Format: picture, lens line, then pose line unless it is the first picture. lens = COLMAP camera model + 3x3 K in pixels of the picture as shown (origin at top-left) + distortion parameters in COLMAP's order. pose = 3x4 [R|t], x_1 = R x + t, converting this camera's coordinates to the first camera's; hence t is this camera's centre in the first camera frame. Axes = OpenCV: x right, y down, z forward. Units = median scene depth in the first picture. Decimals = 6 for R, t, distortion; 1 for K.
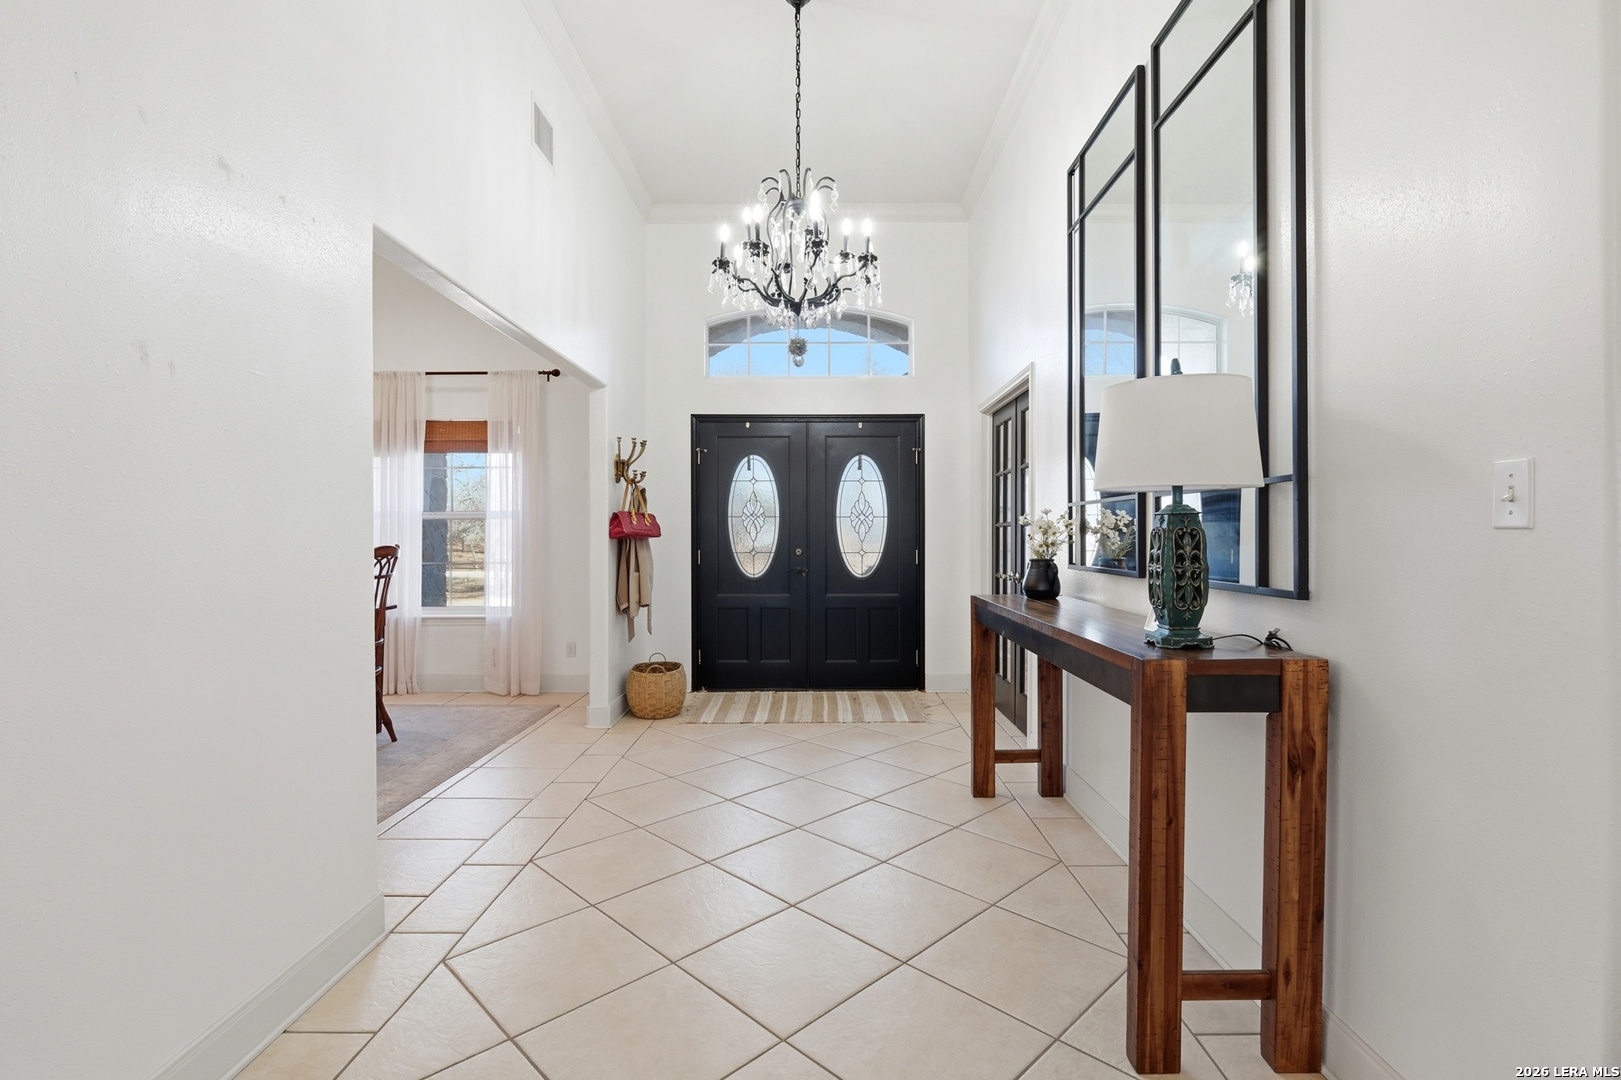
lens RADIAL K [[750.9, 0, 807.6], [0, 750.9, 542.3], [0, 0, 1]] dist [-0.011306, 0.001583]
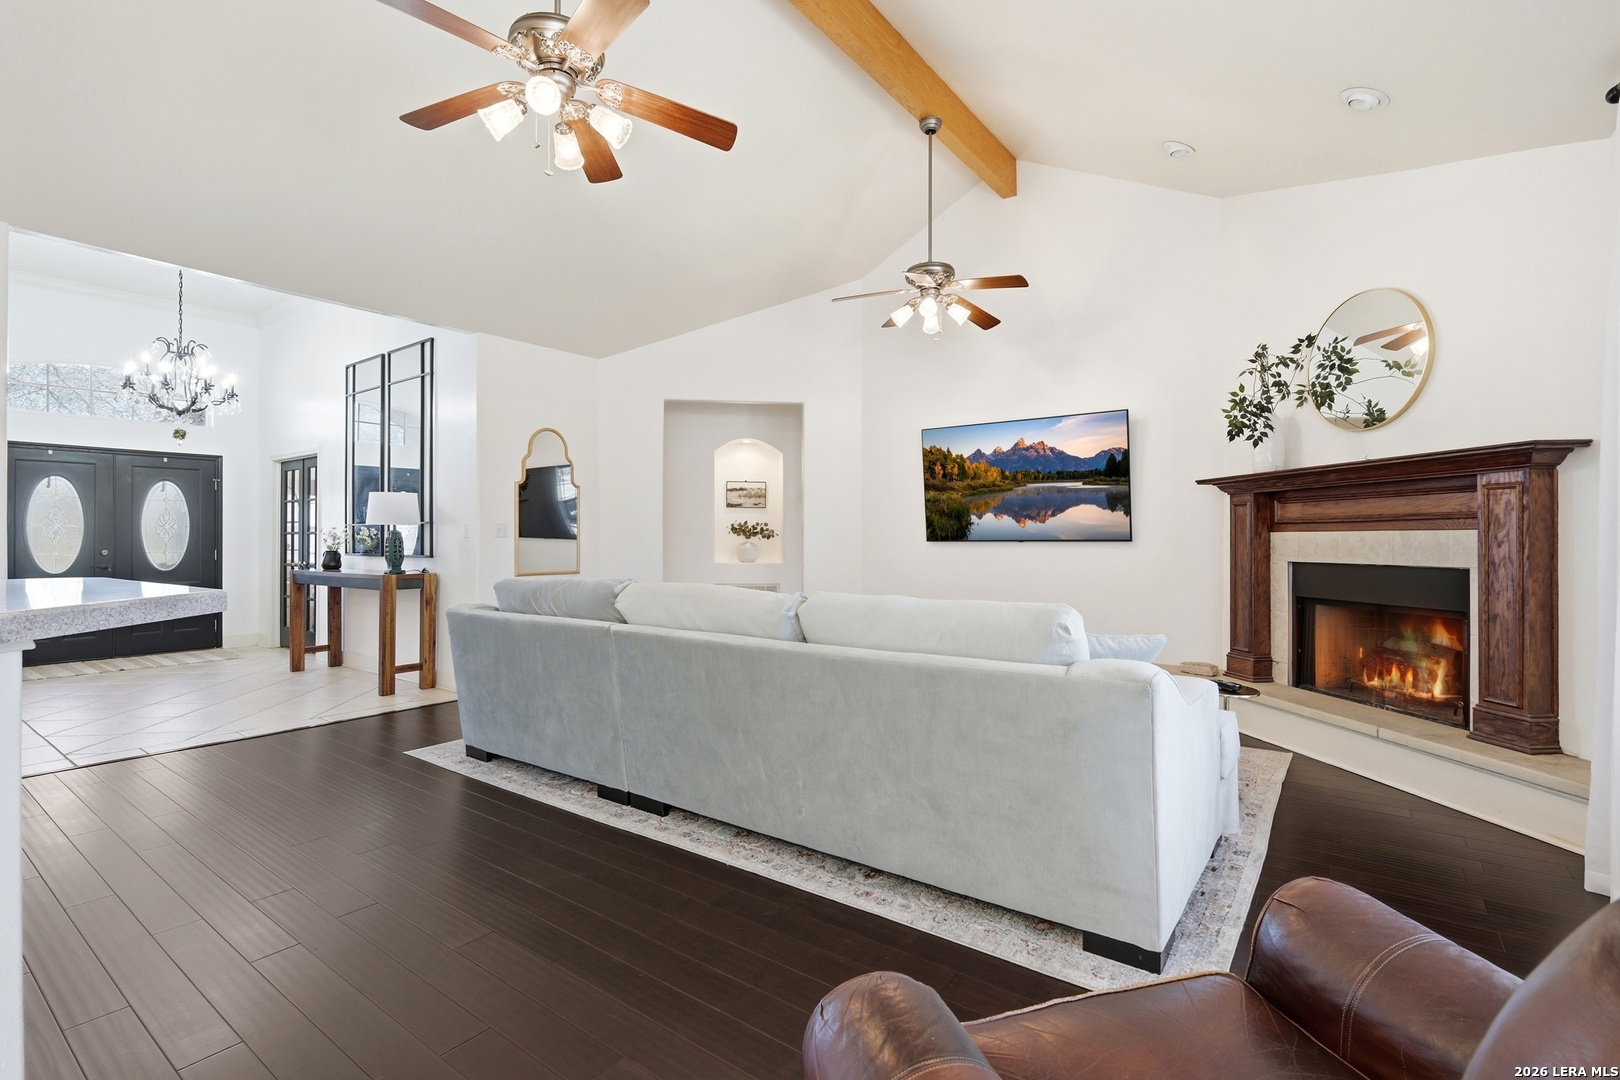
lens RADIAL K [[750.4, 0, 824.8], [0, 750.4, 530.6], [0, 0, 1]] dist [-0.011306, 0.001583]
pose [[0.575675, 0.008701, 0.817632, -0.582908], [0.008608, 0.999823, -0.016701, 0.012058], [-0.817633, 0.016652, 0.575498, -1.288533]]
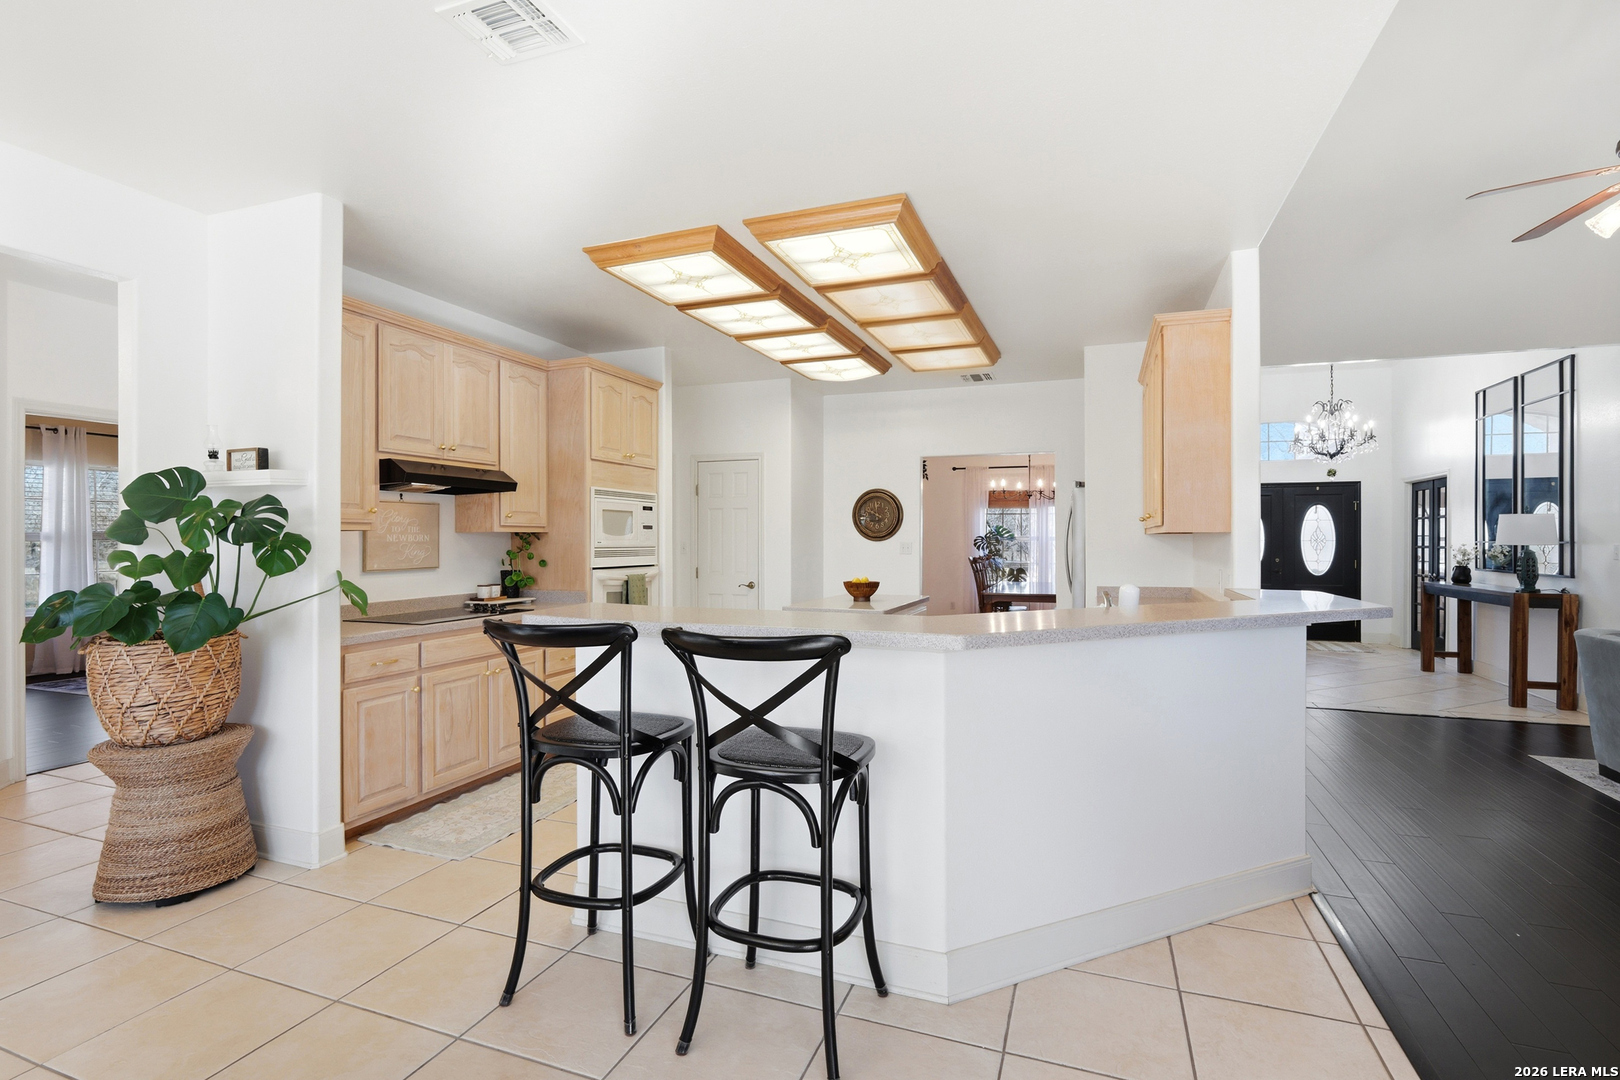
lens RADIAL K [[750.4, 0, 808.4], [0, 750.4, 539.6], [0, 0, 1]] dist [-0.011306, 0.001583]
pose [[0.939606, 0.004693, -0.342225, -0.751232], [-0.007475, 0.999949, -0.006810, -0.026094], [0.342175, 0.008957, 0.939593, -1.743204]]
